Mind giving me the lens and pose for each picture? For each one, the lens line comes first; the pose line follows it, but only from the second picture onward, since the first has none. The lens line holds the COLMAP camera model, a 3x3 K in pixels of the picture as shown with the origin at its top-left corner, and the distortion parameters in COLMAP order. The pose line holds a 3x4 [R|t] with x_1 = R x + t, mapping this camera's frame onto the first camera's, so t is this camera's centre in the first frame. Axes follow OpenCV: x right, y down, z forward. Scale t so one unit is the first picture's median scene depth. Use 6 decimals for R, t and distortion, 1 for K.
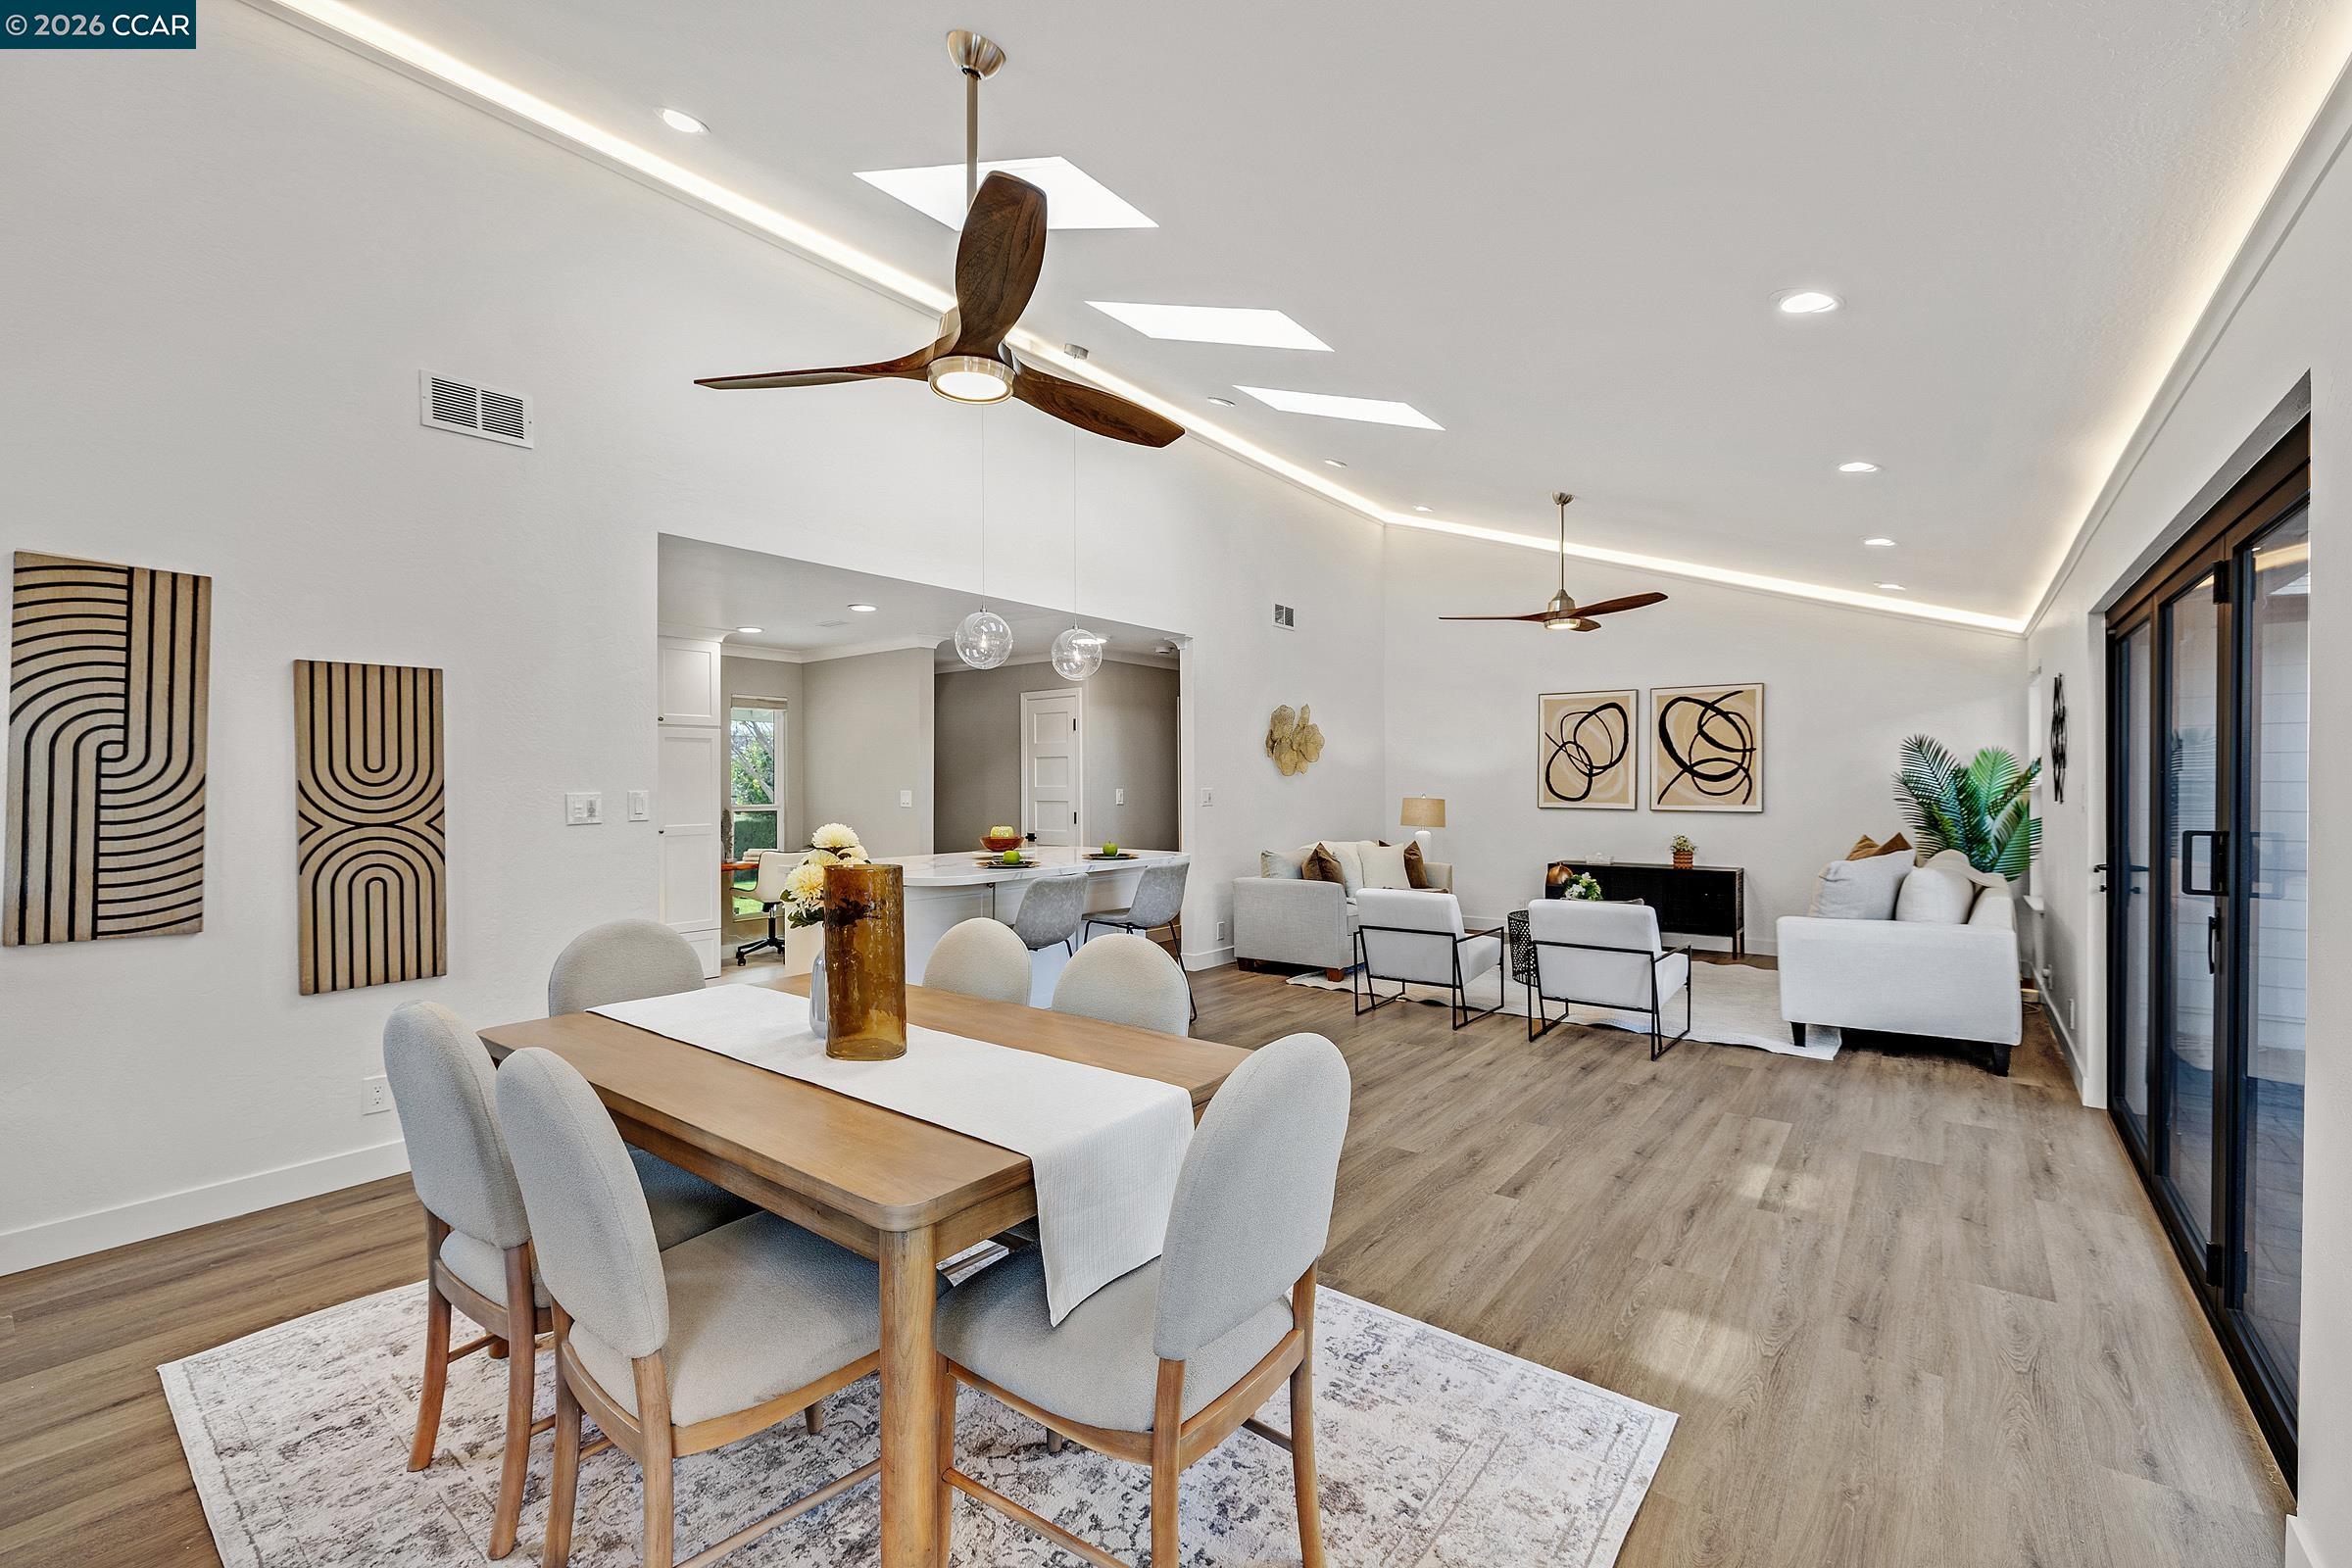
lens RADIAL K [[981.3, 0, 1169.9], [0, 981.3, 780.4], [0, 0, 1]] dist [-0.002415, -0.000004]
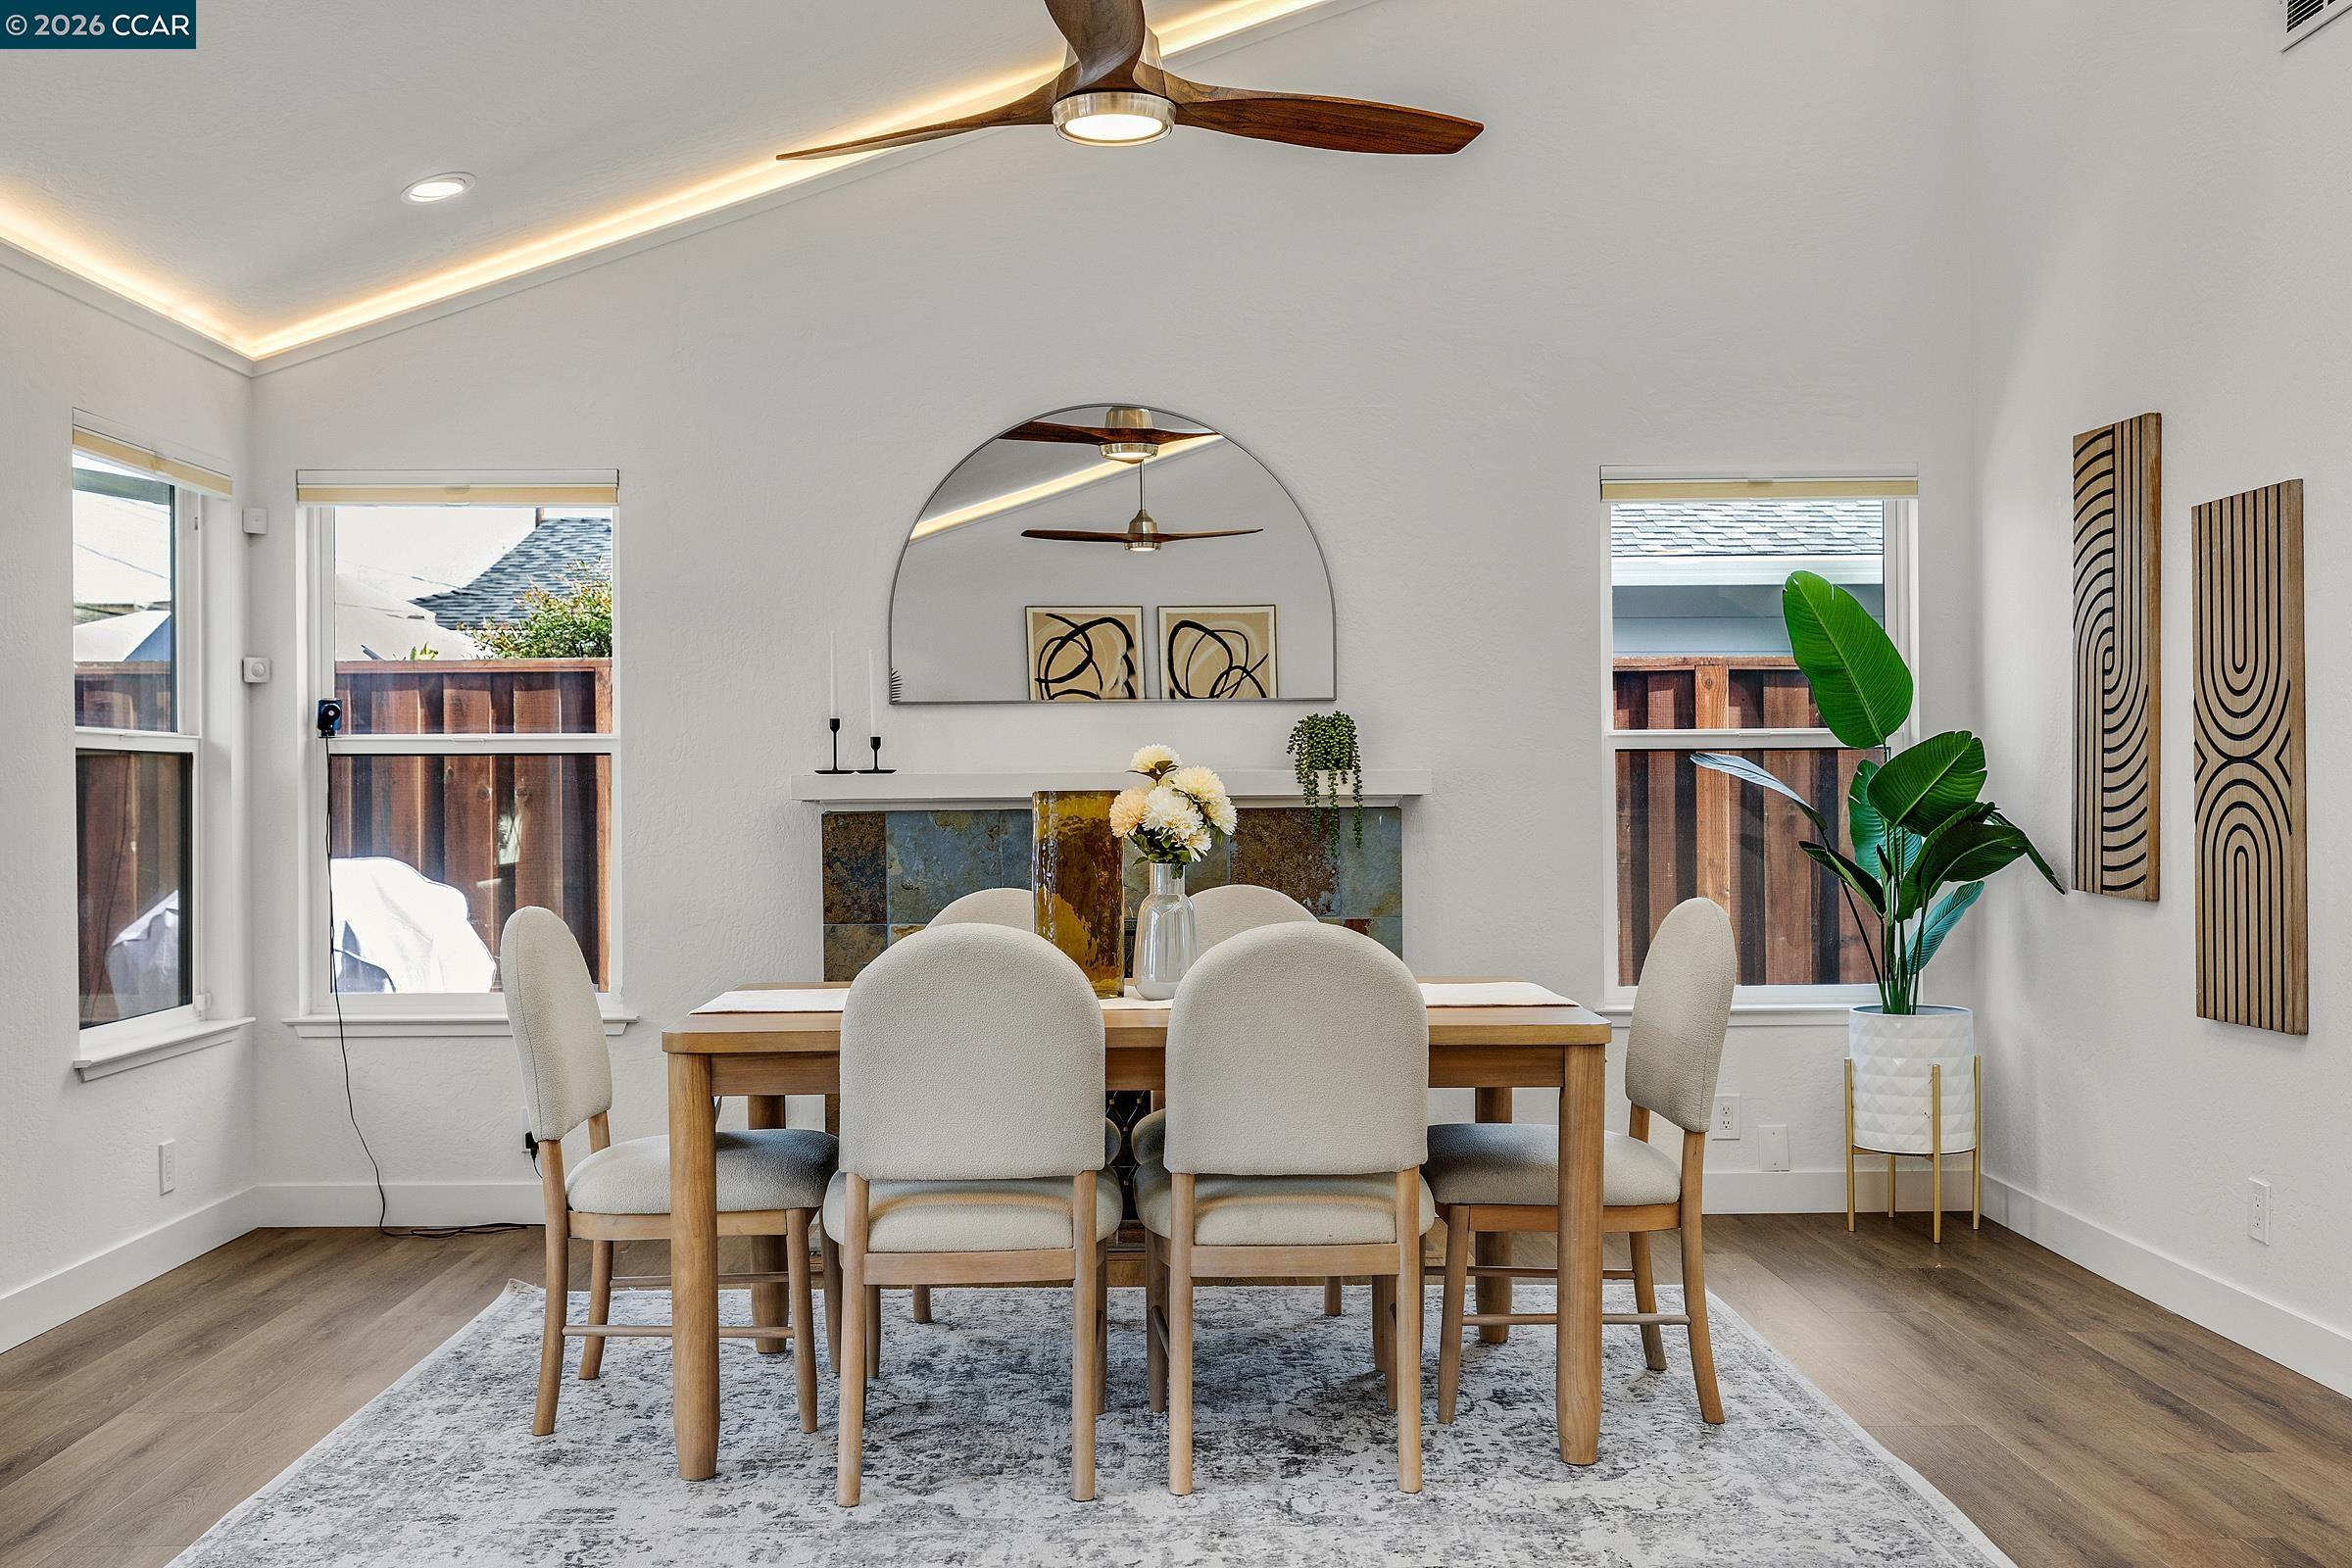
lens RADIAL K [[2296.7, 0, 1162.4], [0, 2296.7, 762.8], [0, 0, 1]] dist [0.012211, 0.000000]
pose [[-0.774255, 0.002876, -0.632867, 0.260714], [0.011953, 0.999878, -0.010079, 0.023328], [0.632761, -0.015368, -0.774195, 0.727211]]
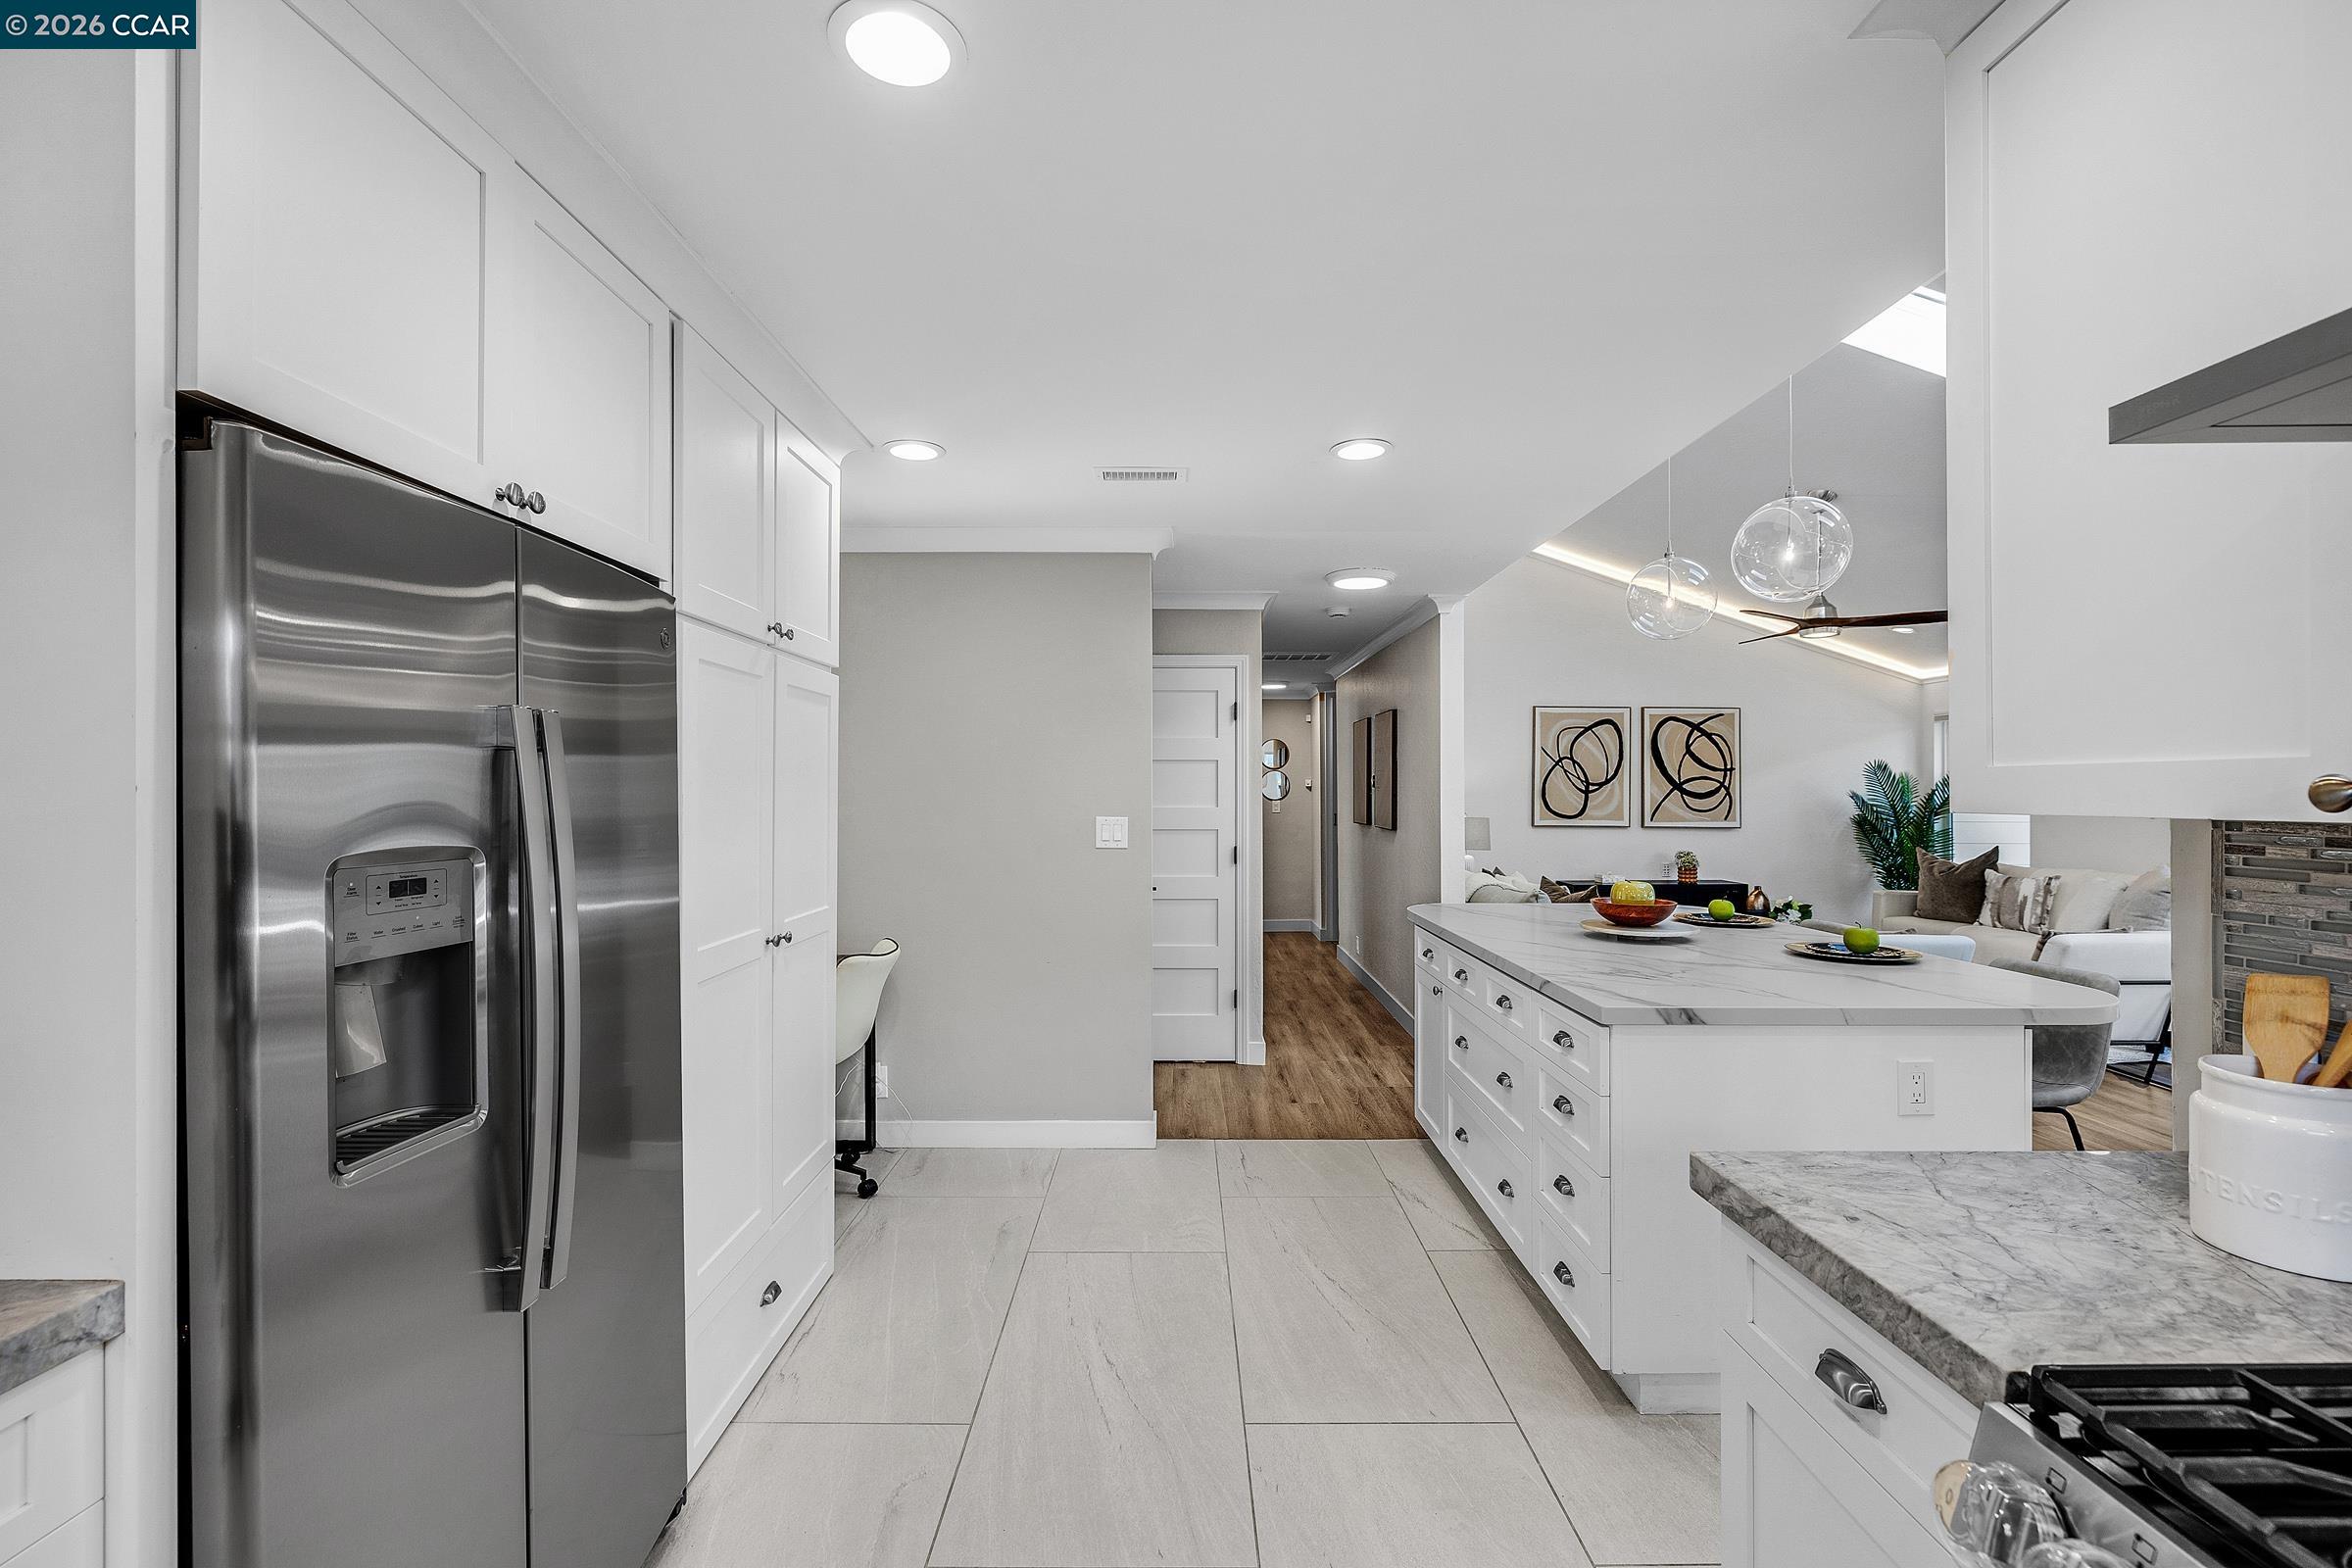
lens RADIAL K [[981.3, 0, 1168.8], [0, 981.3, 790.2], [0, 0, 1]] dist [-0.002415, -0.000004]
pose [[0.791851, 0.005112, 0.610693, -0.536606], [-0.004379, 0.999987, -0.002693, -0.002845], [-0.610698, -0.000542, 0.791863, 0.517117]]
